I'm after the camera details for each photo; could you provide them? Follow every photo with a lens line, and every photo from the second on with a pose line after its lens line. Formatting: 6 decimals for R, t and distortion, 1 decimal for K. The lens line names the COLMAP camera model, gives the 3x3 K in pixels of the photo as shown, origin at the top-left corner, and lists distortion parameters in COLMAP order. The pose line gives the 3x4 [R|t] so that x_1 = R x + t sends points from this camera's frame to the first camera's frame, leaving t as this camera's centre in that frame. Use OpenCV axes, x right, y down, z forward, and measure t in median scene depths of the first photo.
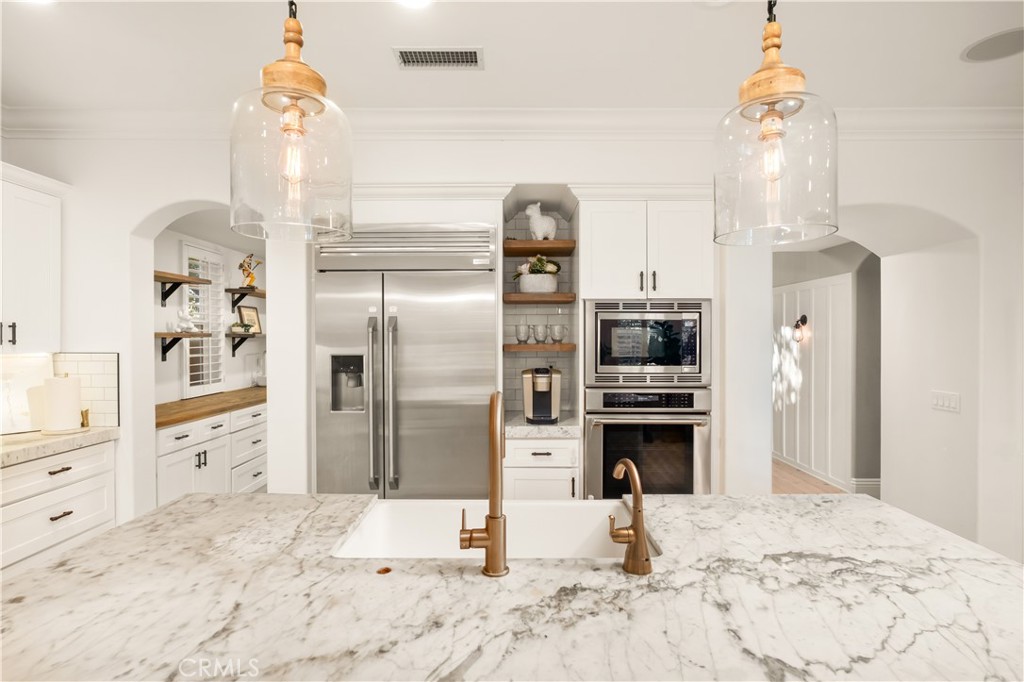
lens RADIAL K [[529.9, 0, 512.0], [0, 529.9, 341.0], [0, 0, 1]] dist [0.002952, 0.000190]
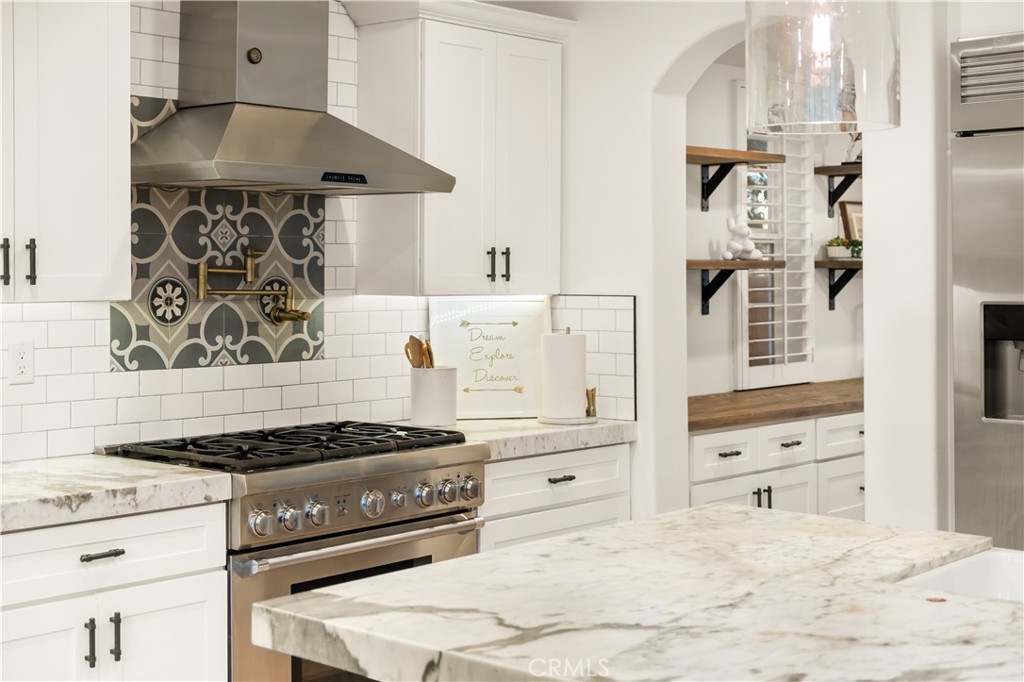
lens RADIAL K [[1461.0, 0, 512.0], [0, 1461.0, 341.0], [0, 0, 1]] dist [-0.002985, -0.033311]
pose [[0.749681, 0.027924, -0.661210, 0.158565], [0.000728, 0.999074, 0.043018, 0.001773], [0.661798, -0.032731, 0.748967, -0.212040]]
